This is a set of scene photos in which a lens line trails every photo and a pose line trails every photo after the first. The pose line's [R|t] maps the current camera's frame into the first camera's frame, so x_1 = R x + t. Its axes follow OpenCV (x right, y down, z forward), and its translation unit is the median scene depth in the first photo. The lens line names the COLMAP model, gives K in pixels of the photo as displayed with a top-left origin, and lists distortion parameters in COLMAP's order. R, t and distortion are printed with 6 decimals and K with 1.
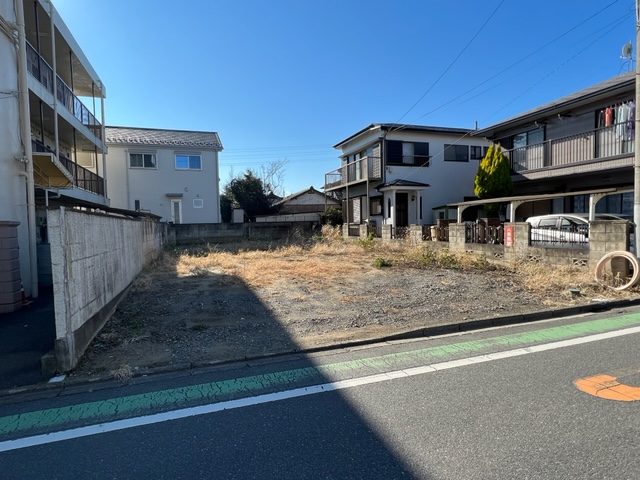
lens RADIAL K [[363.8, 0, 320.7], [0, 363.8, 240.9], [0, 0, 1]] dist [-0.000828, -0.001925]
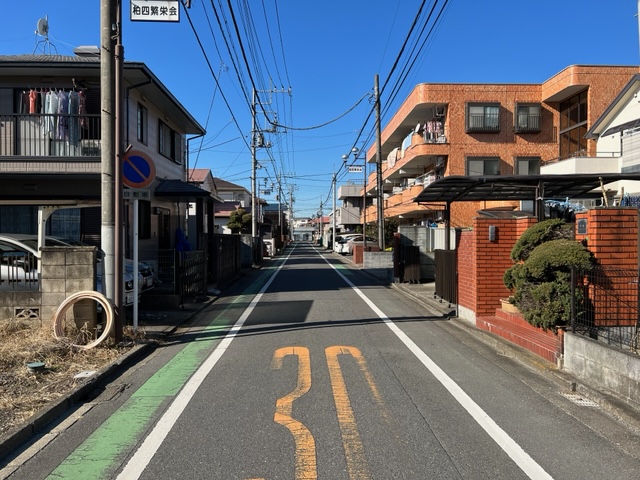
lens RADIAL K [[477.5, 0, 321.9], [0, 477.5, 237.6], [0, 0, 1]] dist [0.000188, 0.001669]
pose [[0.282498, 0.024969, 0.958943, 0.066382], [0.033565, 0.998792, -0.035895, -0.023844], [-0.958681, 0.042327, 0.281318, 0.277678]]
